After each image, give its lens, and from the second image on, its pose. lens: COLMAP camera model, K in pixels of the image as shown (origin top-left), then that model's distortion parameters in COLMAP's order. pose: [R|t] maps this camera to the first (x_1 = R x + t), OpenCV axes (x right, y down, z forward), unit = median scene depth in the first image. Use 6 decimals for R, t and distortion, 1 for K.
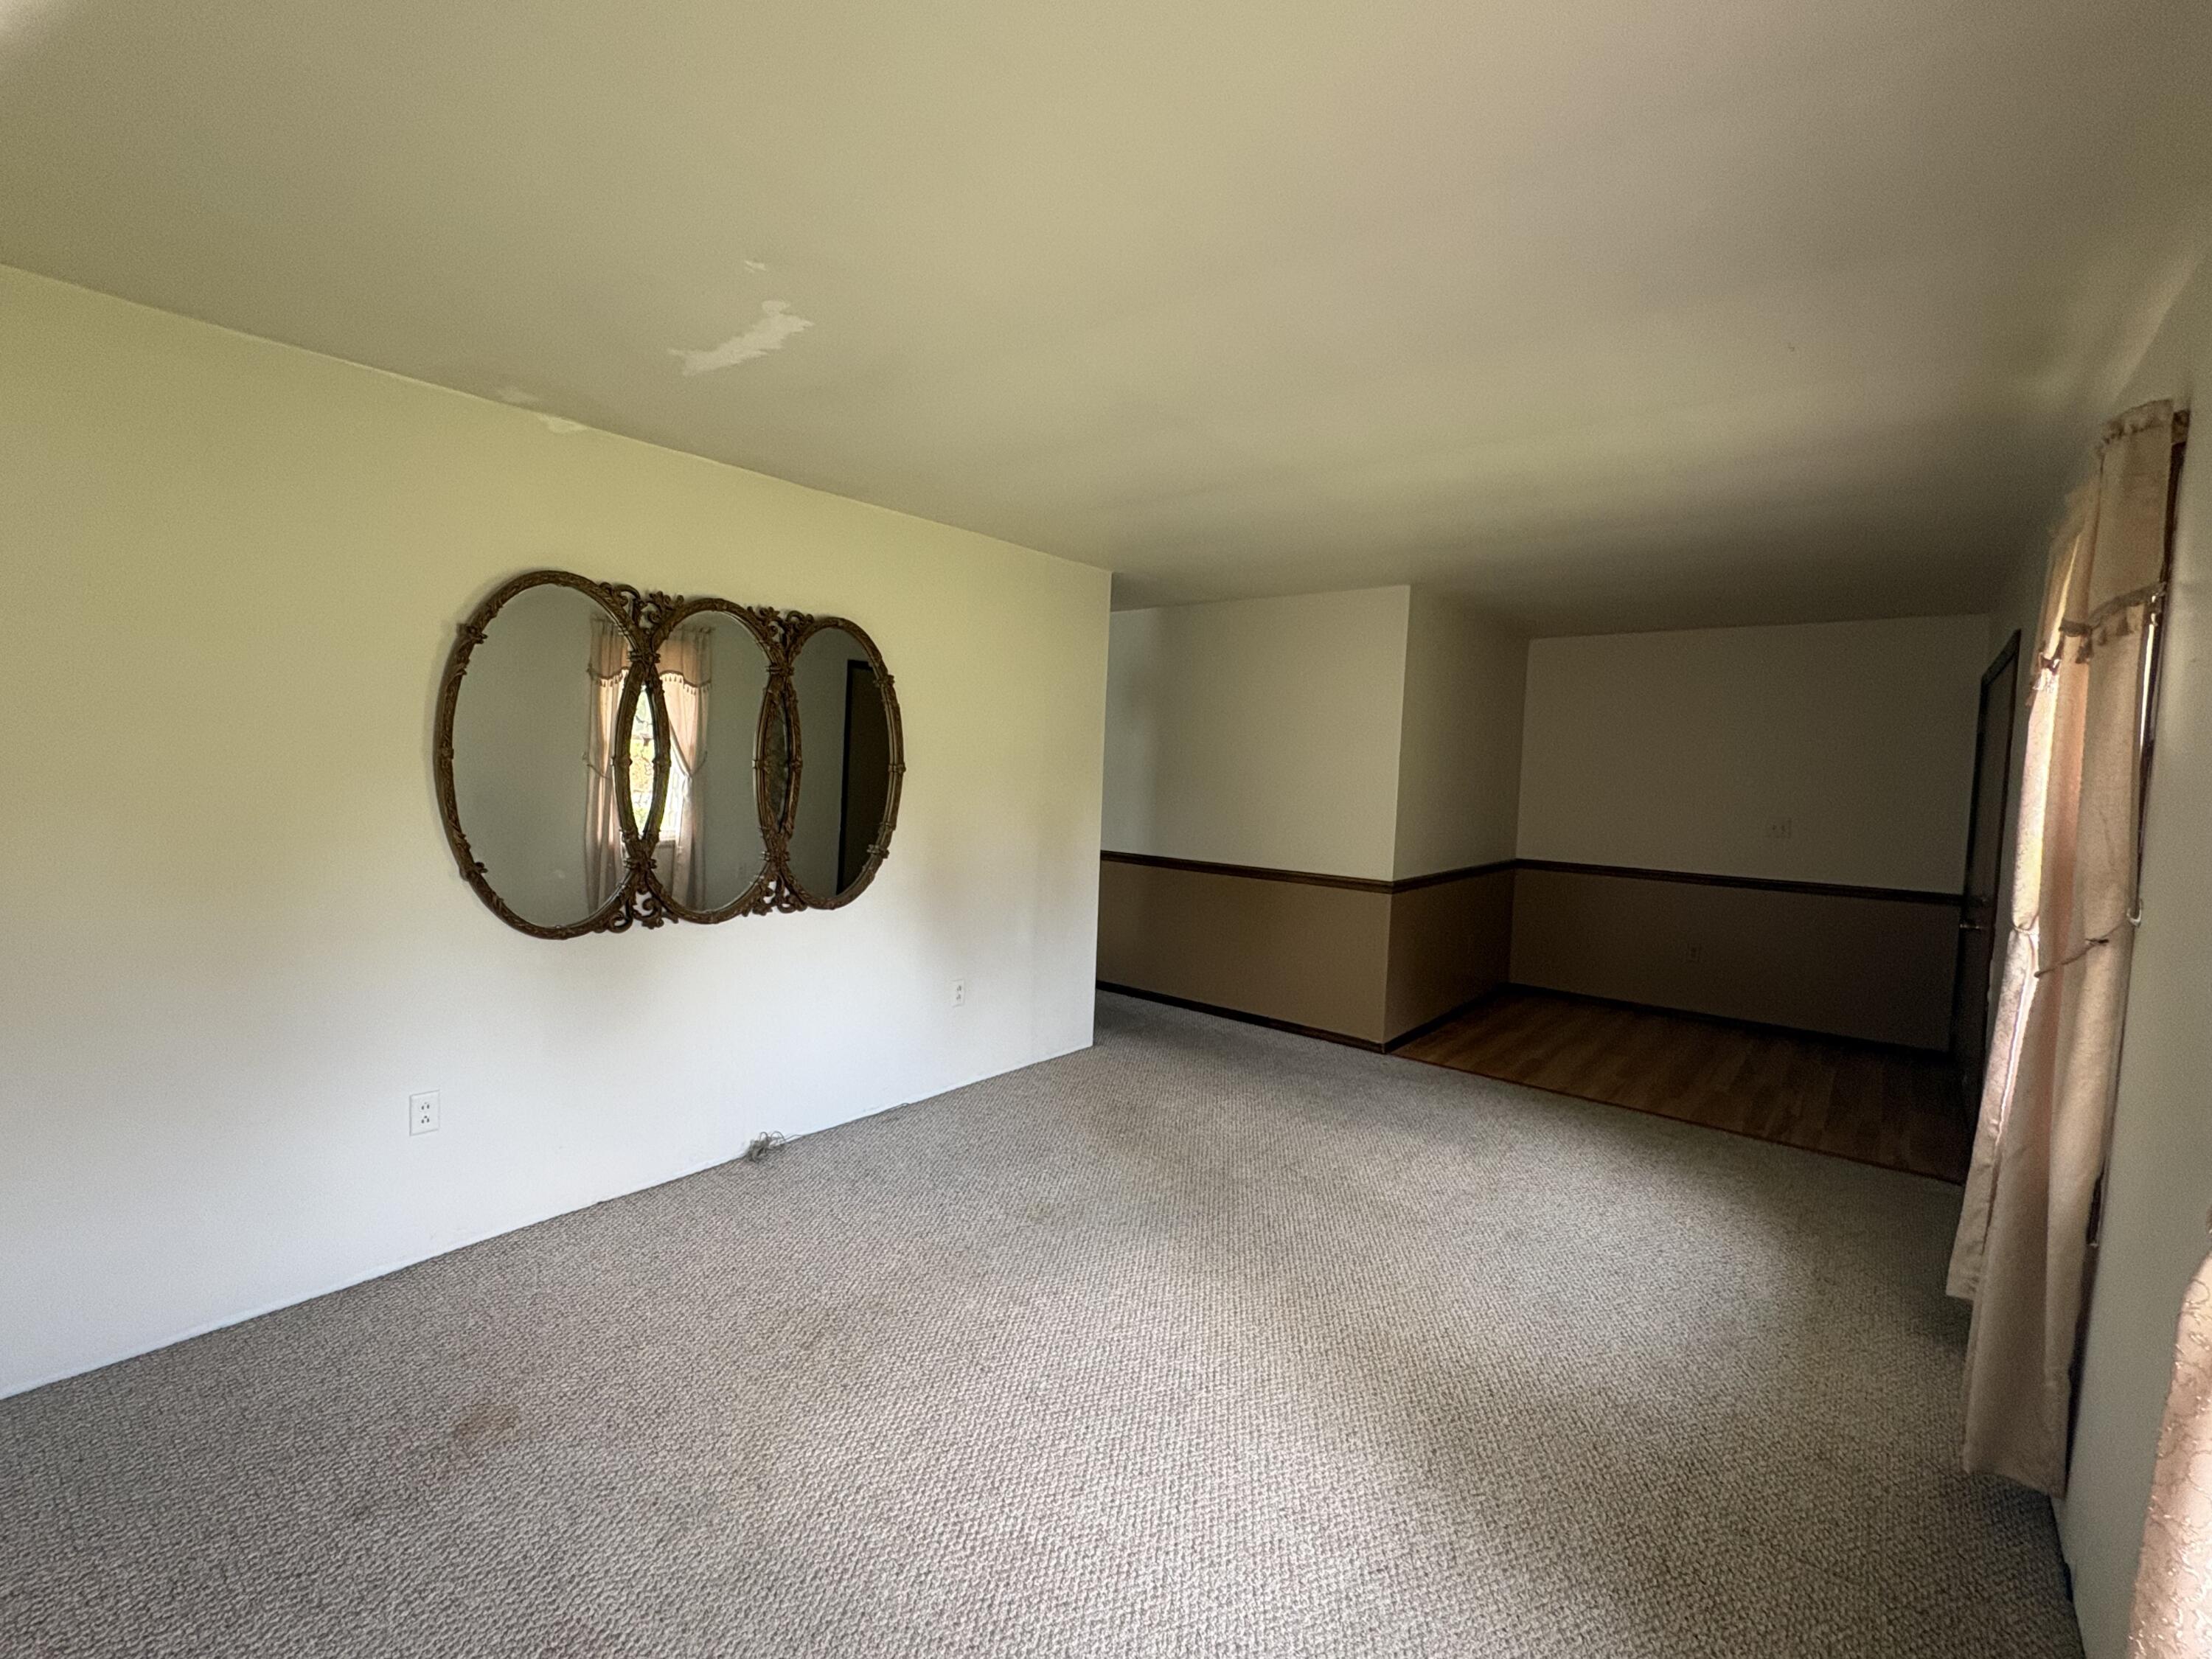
lens RADIAL K [[983.0, 0, 1106.0], [0, 983.0, 829.5], [0, 0, 1]] dist [-0.000463, -0.000298]
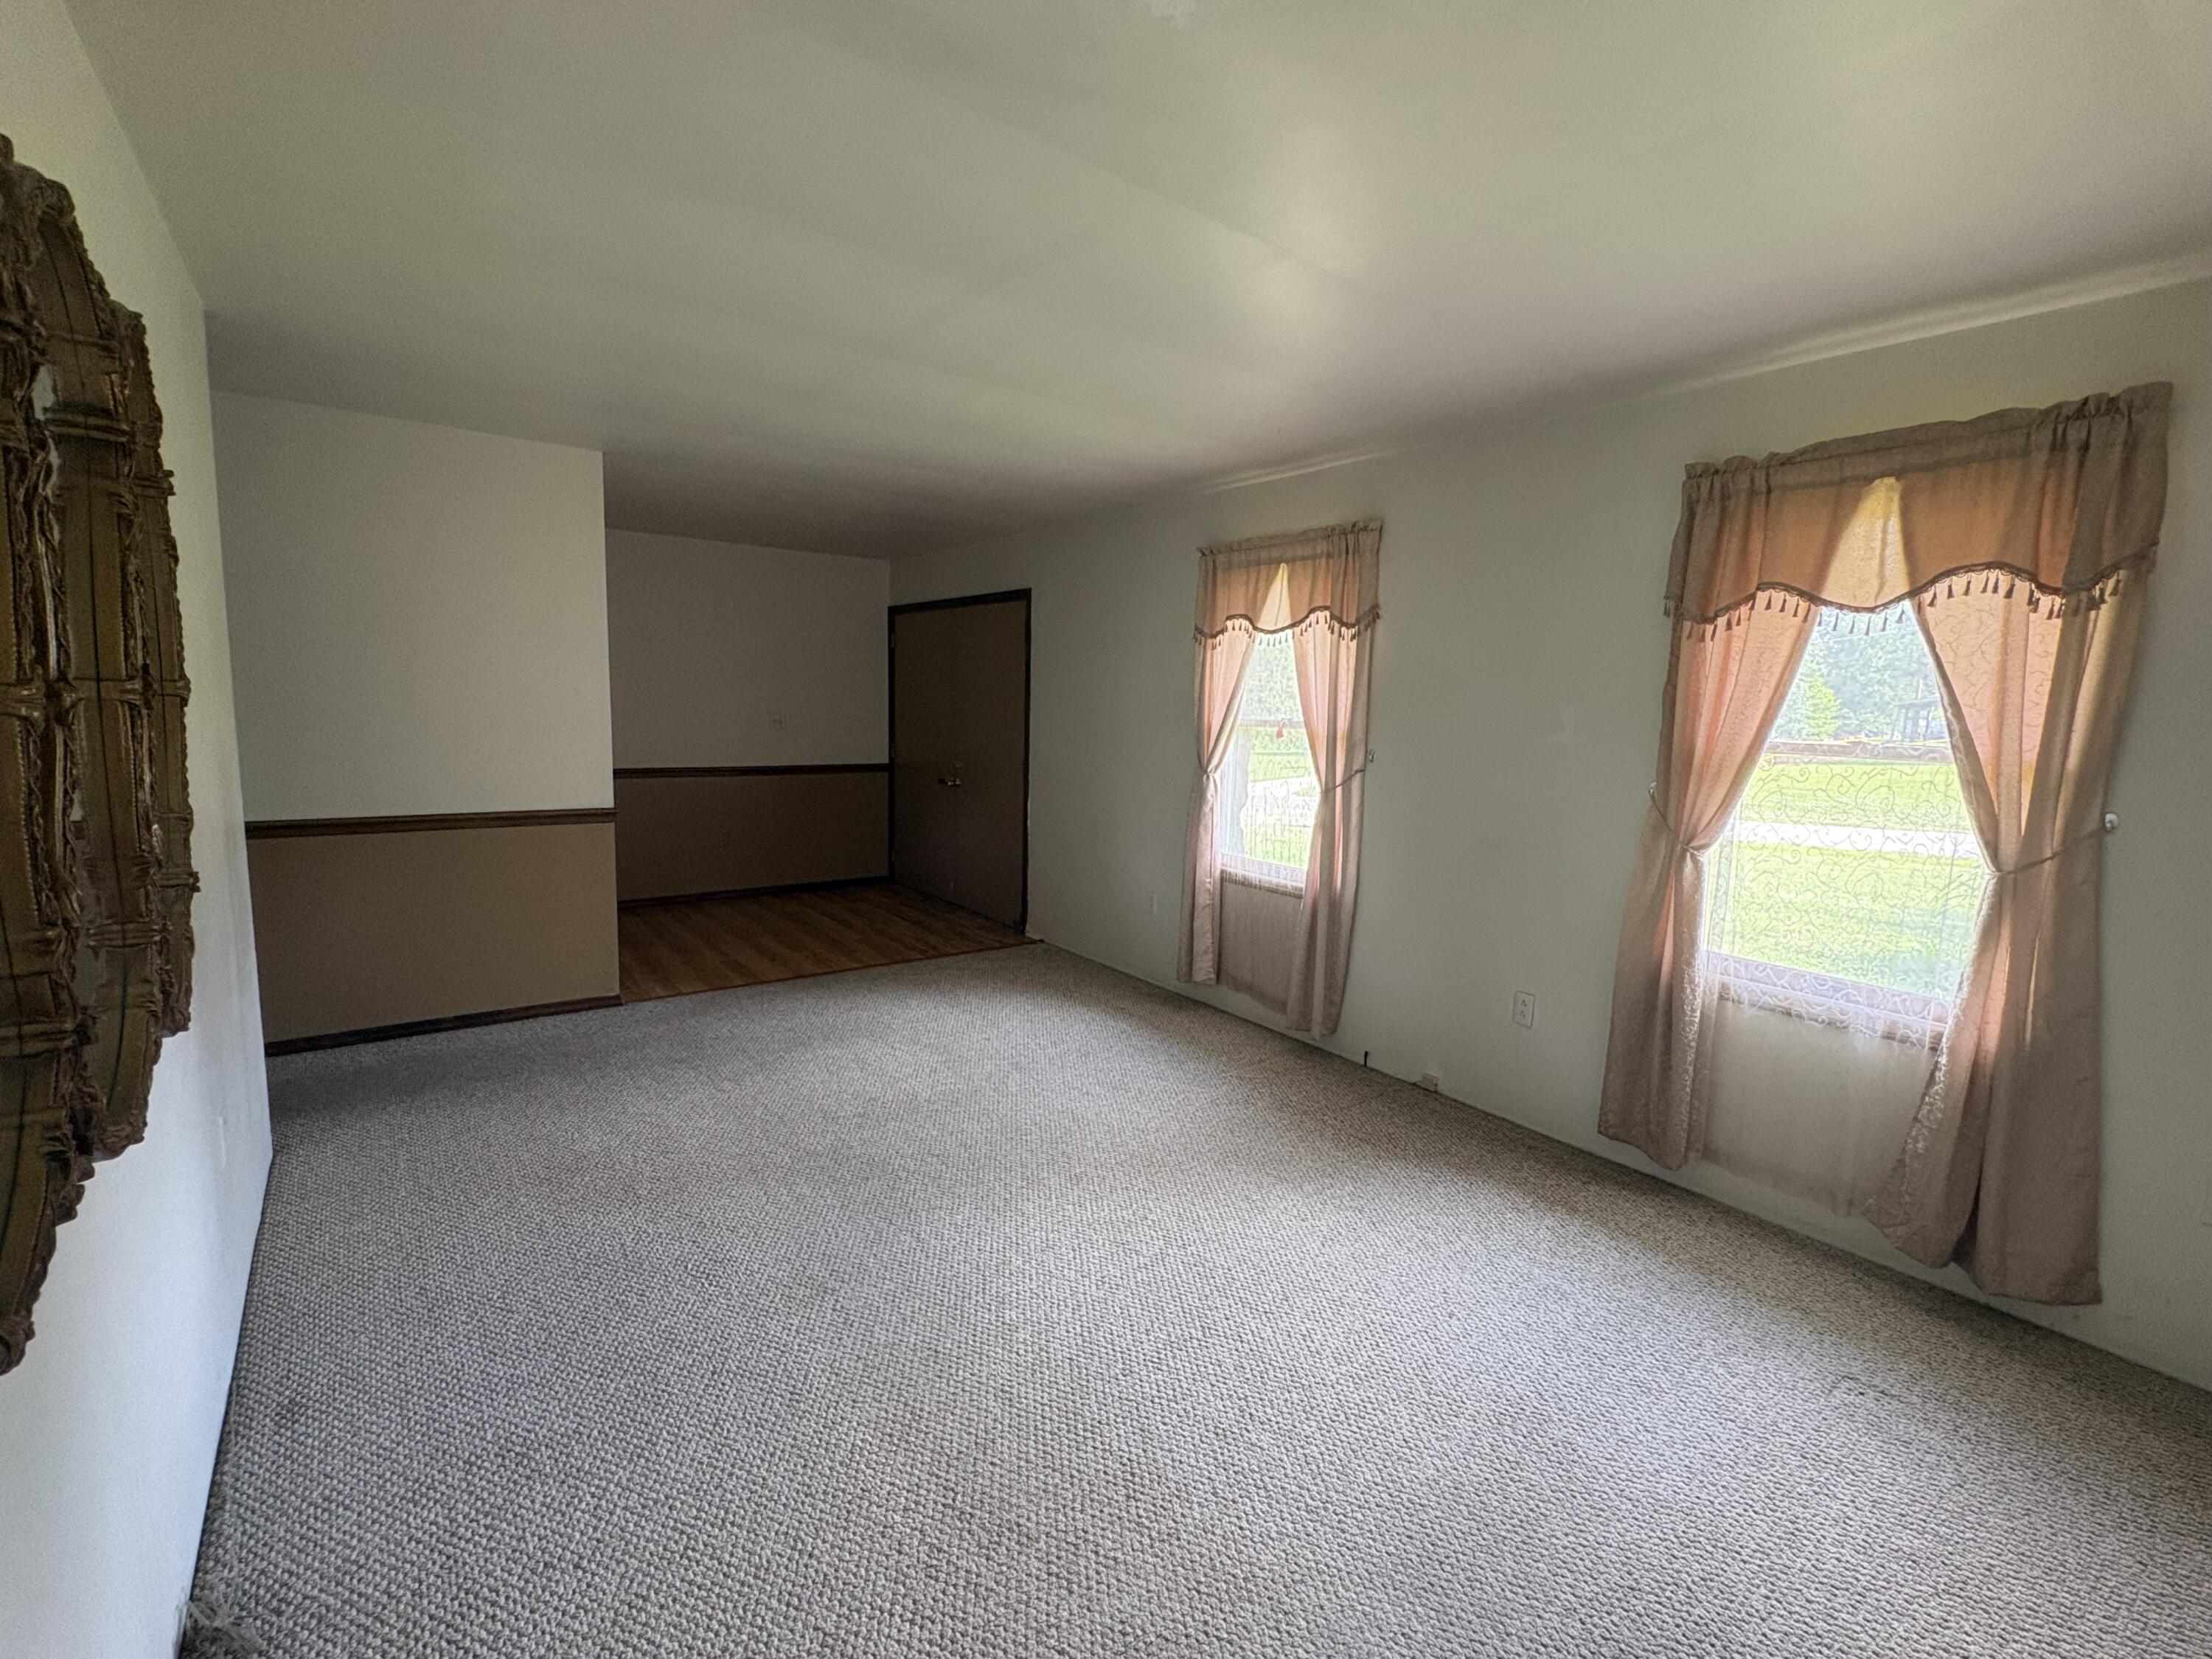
lens RADIAL K [[983.0, 0, 1106.0], [0, 983.0, 829.5], [0, 0, 1]] dist [-0.000463, -0.000298]
pose [[0.220388, -0.154936, 0.963028, -0.502922], [0.041838, 0.987897, 0.149363, -0.042687], [-0.974515, 0.007373, 0.224203, 0.445267]]
